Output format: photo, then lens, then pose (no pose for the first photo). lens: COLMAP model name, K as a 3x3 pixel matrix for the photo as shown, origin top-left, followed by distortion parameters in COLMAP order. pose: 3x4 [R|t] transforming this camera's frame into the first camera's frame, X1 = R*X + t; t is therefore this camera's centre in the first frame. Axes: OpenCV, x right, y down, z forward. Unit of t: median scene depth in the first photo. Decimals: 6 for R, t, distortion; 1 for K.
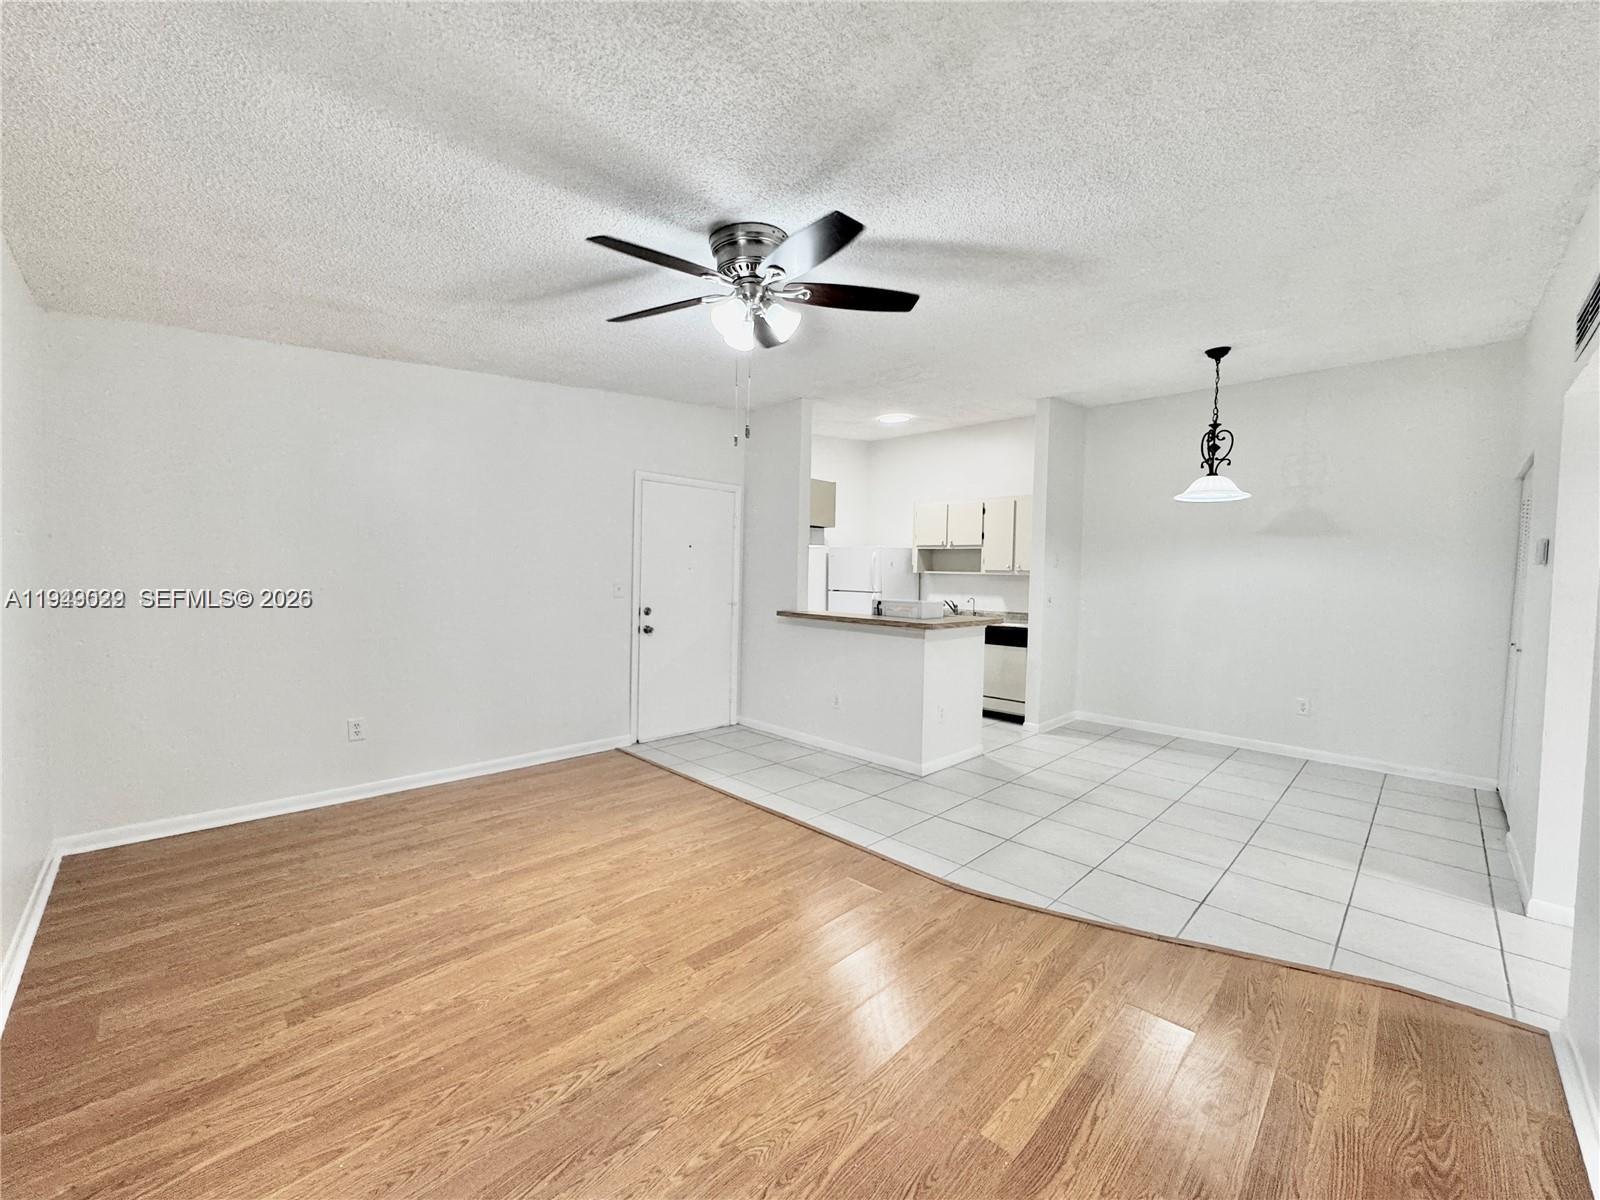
lens RADIAL K [[642.4, 0, 802.0], [0, 642.4, 597.6], [0, 0, 1]] dist [-0.002629, 0.000078]
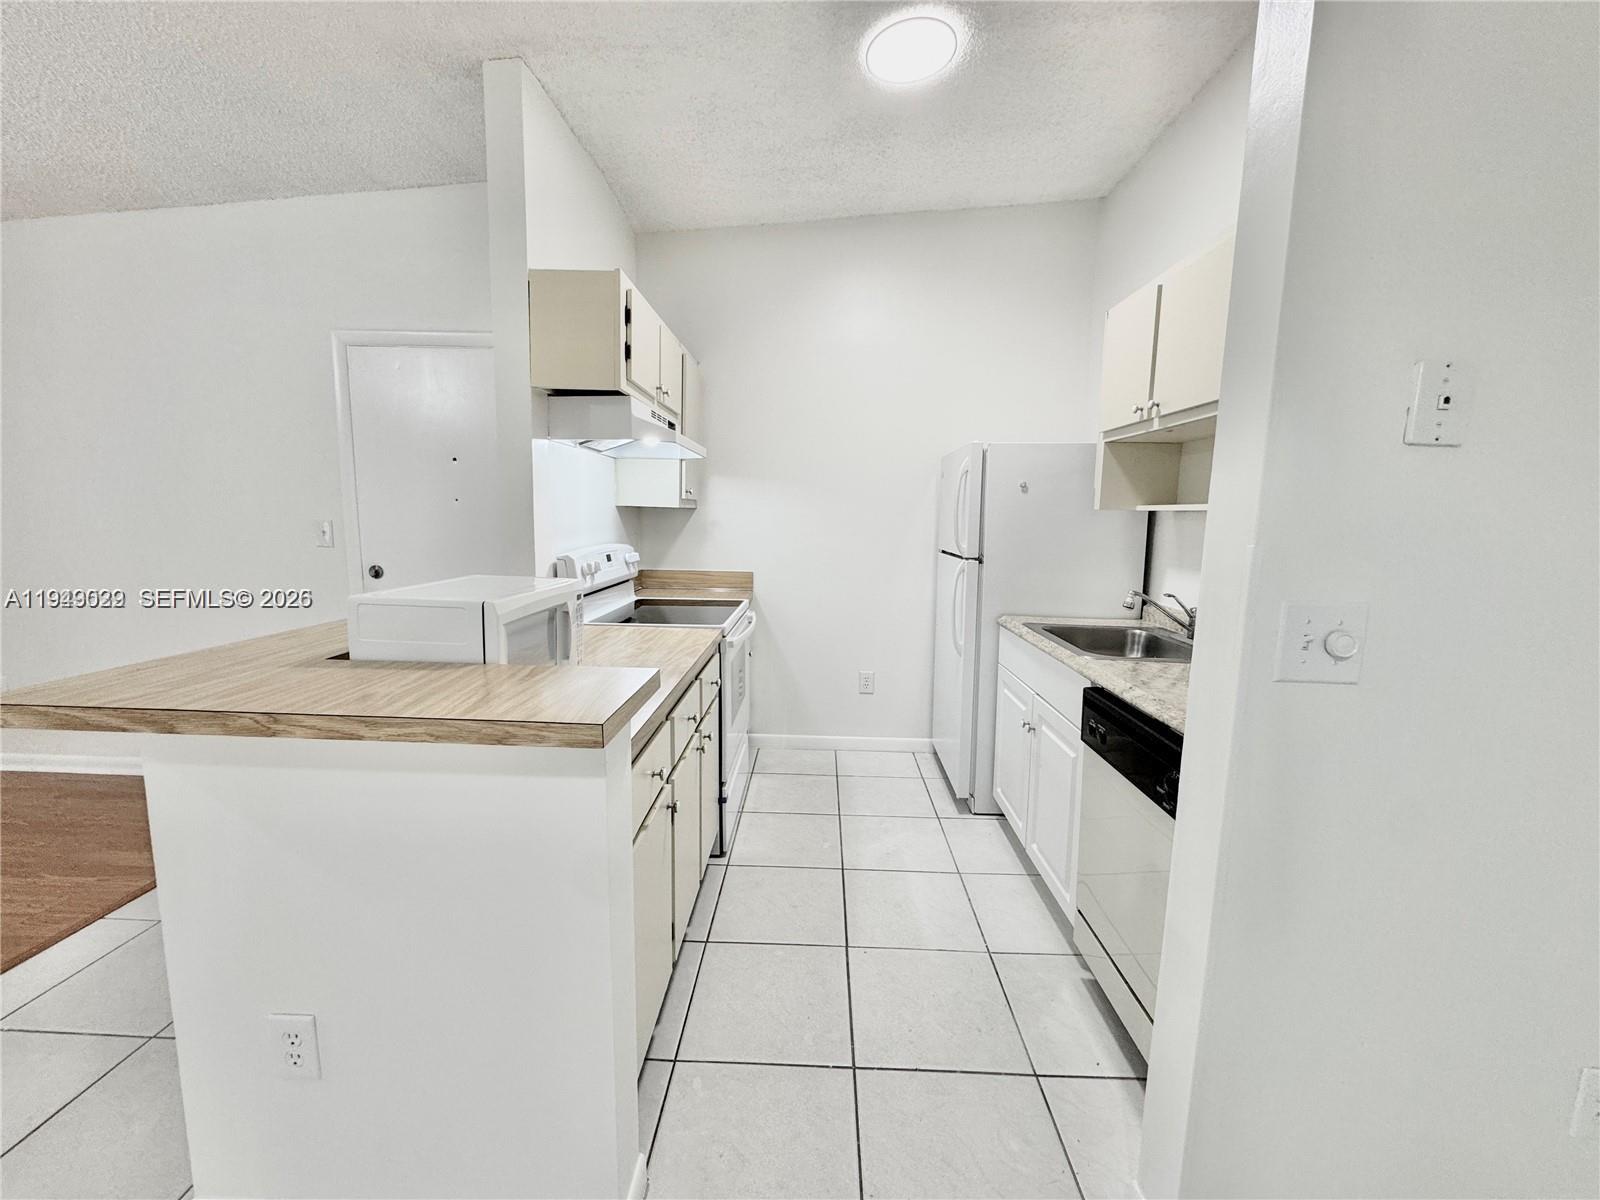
lens RADIAL K [[642.4, 0, 798.9], [0, 642.4, 595.3], [0, 0, 1]] dist [-0.002629, 0.000078]
pose [[0.681470, 0.085619, -0.726821, 0.666568], [-0.036173, 0.995860, 0.083396, -0.029236], [0.730952, -0.030540, 0.681745, 1.264986]]
